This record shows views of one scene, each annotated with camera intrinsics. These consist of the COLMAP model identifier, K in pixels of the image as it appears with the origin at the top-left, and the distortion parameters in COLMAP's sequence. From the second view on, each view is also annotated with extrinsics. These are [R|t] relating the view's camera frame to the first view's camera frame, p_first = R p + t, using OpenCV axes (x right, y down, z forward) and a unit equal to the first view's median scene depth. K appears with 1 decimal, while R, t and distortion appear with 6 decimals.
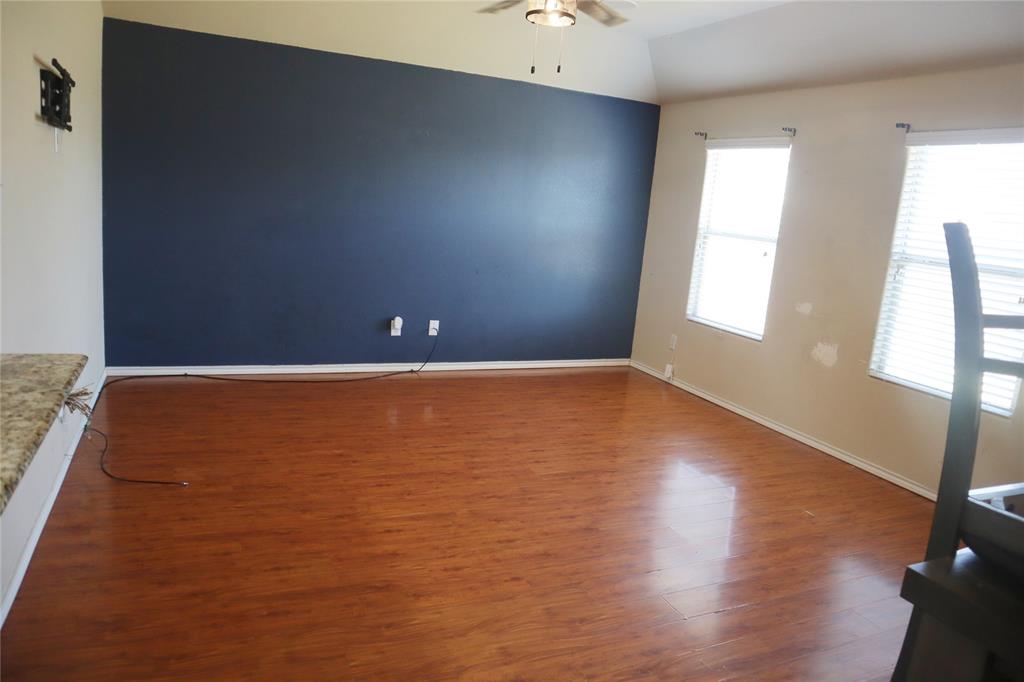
lens RADIAL K [[697.7, 0, 512.0], [0, 697.7, 341.0], [0, 0, 1]] dist [-0.135779, 0.079687]
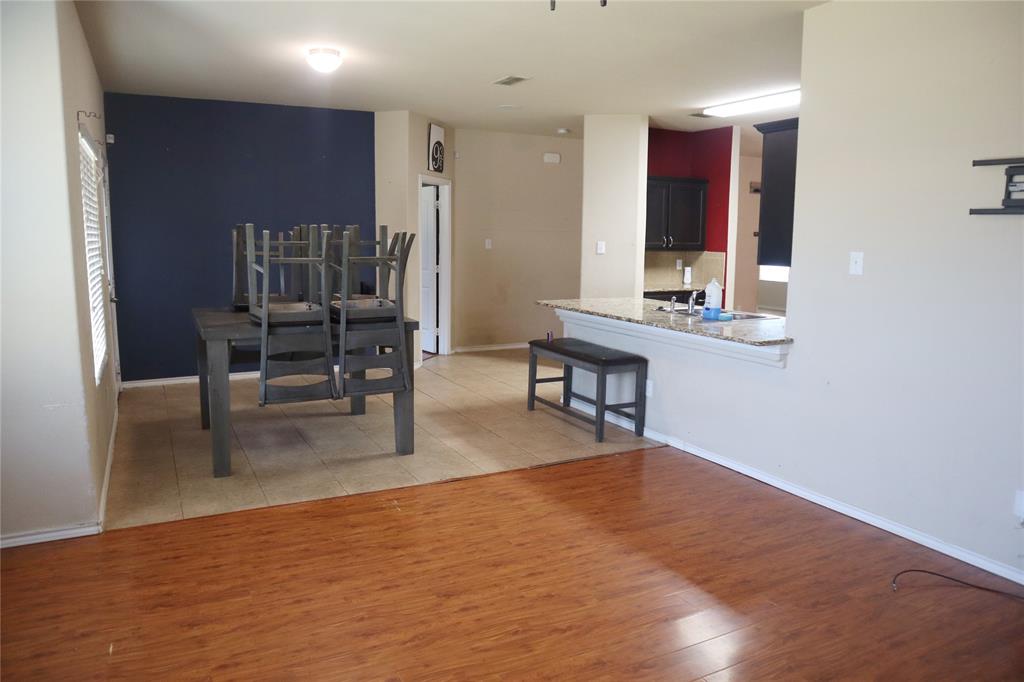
lens RADIAL K [[697.7, 0, 512.0], [0, 697.7, 341.0], [0, 0, 1]] dist [-0.135779, 0.079687]
pose [[-0.993421, -0.087482, -0.073902, 0.128778], [-0.107468, 0.935093, 0.337717, -0.364705], [0.039561, 0.343437, -0.938342, 1.802927]]
